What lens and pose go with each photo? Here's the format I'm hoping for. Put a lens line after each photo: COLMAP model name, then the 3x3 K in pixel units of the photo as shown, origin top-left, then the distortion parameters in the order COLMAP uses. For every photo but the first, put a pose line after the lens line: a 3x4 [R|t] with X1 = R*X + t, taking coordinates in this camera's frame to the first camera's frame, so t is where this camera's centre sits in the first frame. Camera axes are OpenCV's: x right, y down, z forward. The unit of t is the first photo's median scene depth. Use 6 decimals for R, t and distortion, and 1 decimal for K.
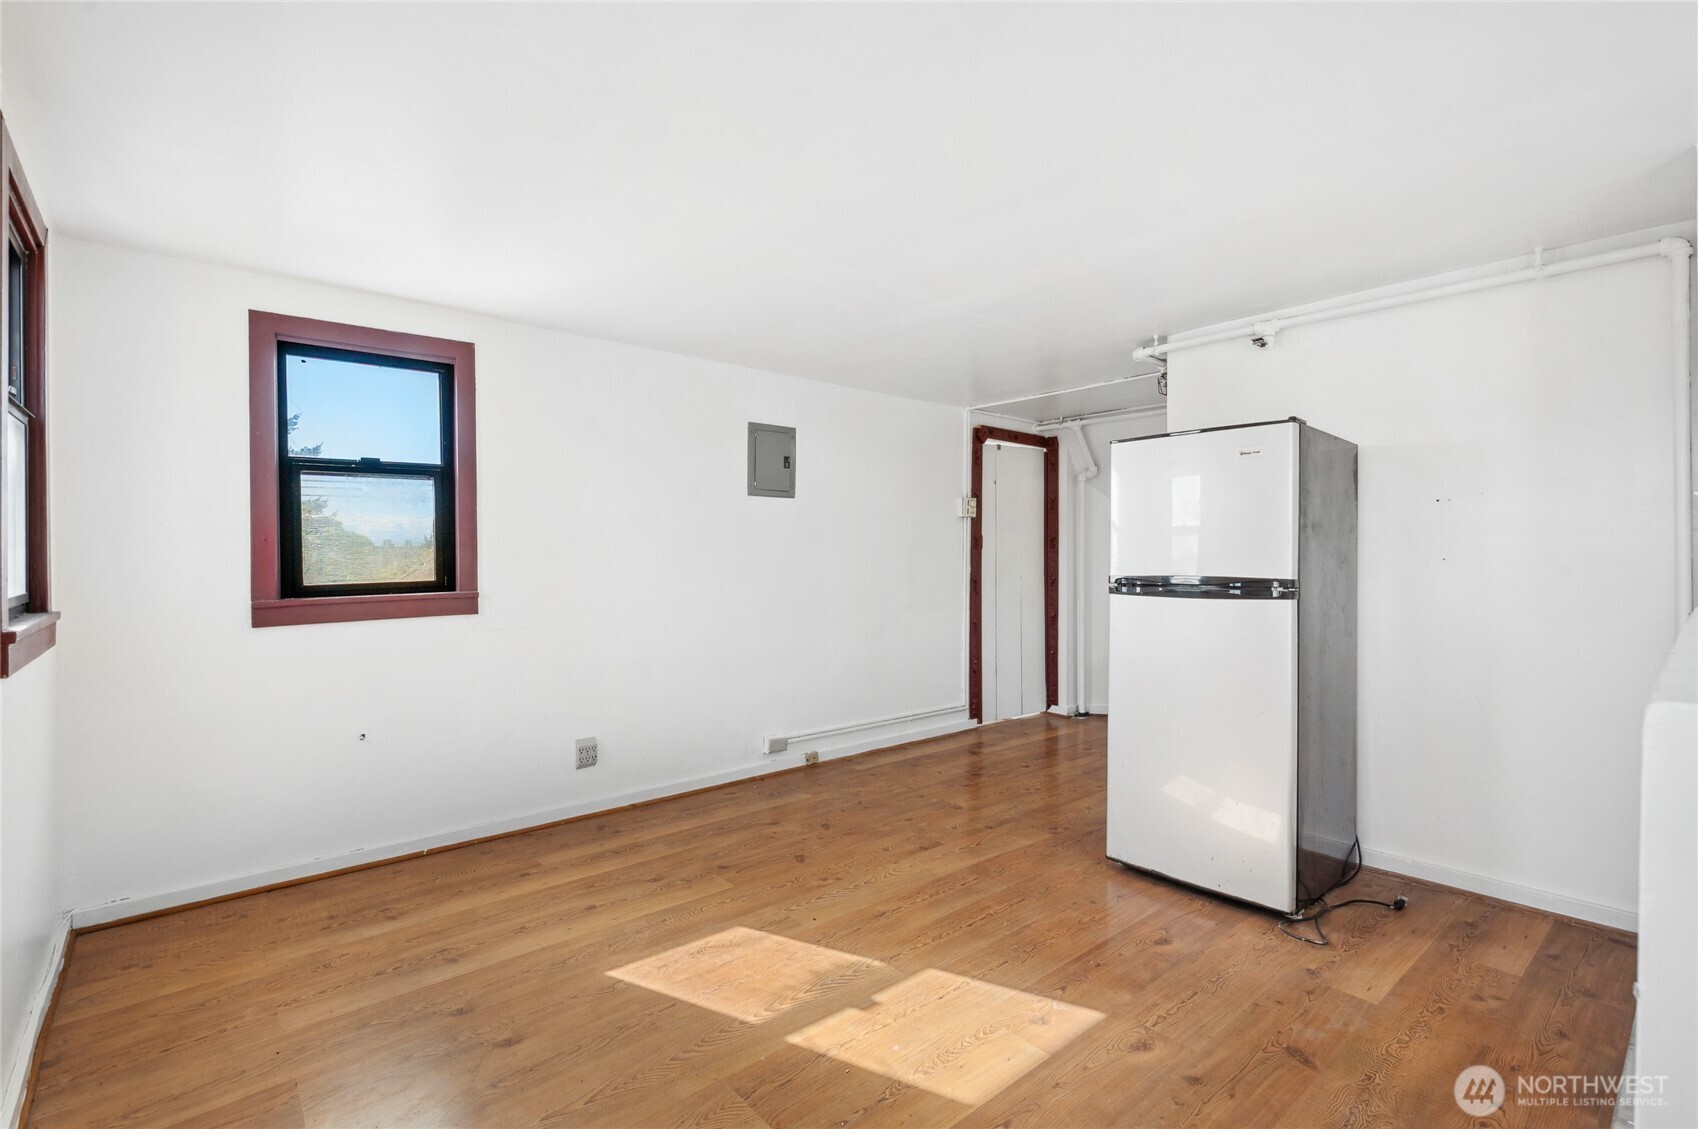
lens RADIAL K [[775.2, 0, 856.0], [0, 775.2, 566.4], [0, 0, 1]] dist [-0.001668, -0.000215]
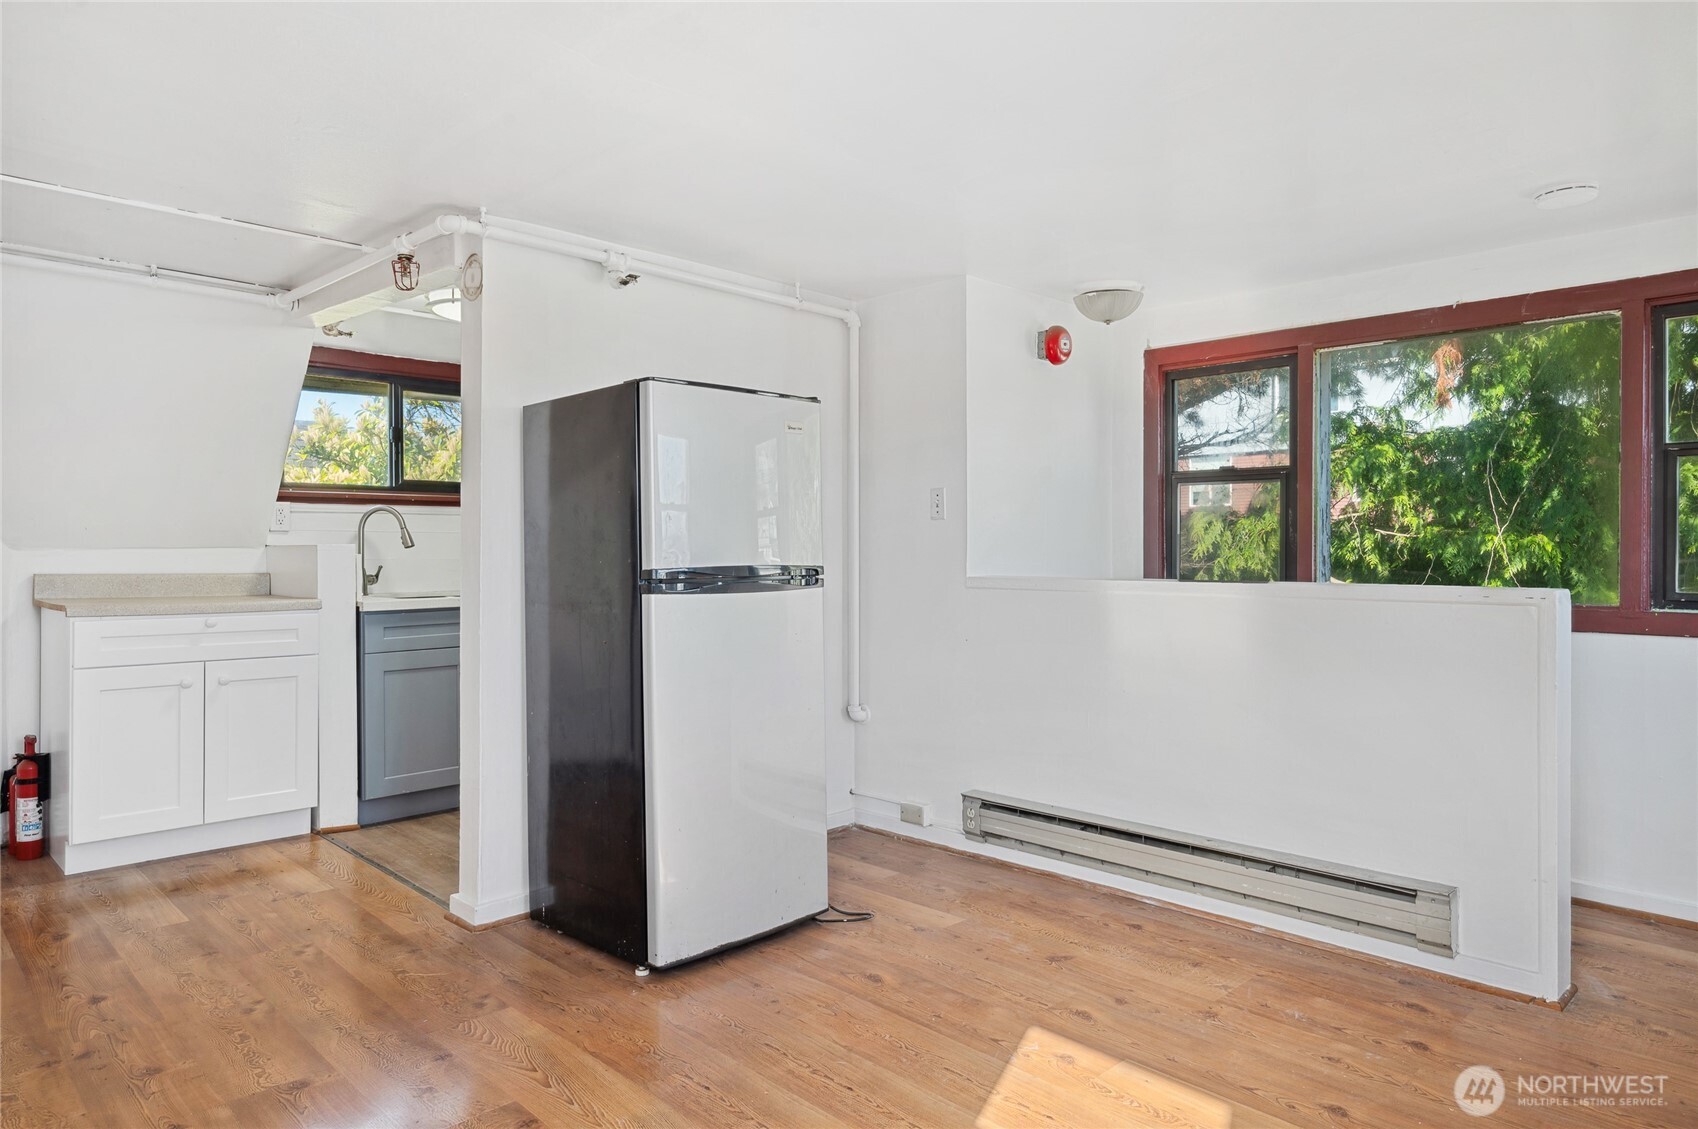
lens RADIAL K [[1068.2, 0, 854.9], [0, 1068.2, 555.8], [0, 0, 1]] dist [-0.005727, -0.000526]
pose [[-0.071944, -0.017571, 0.997254, -0.790913], [0.010868, 0.999772, 0.018399, -0.019668], [-0.997349, 0.012162, -0.071736, 1.079777]]
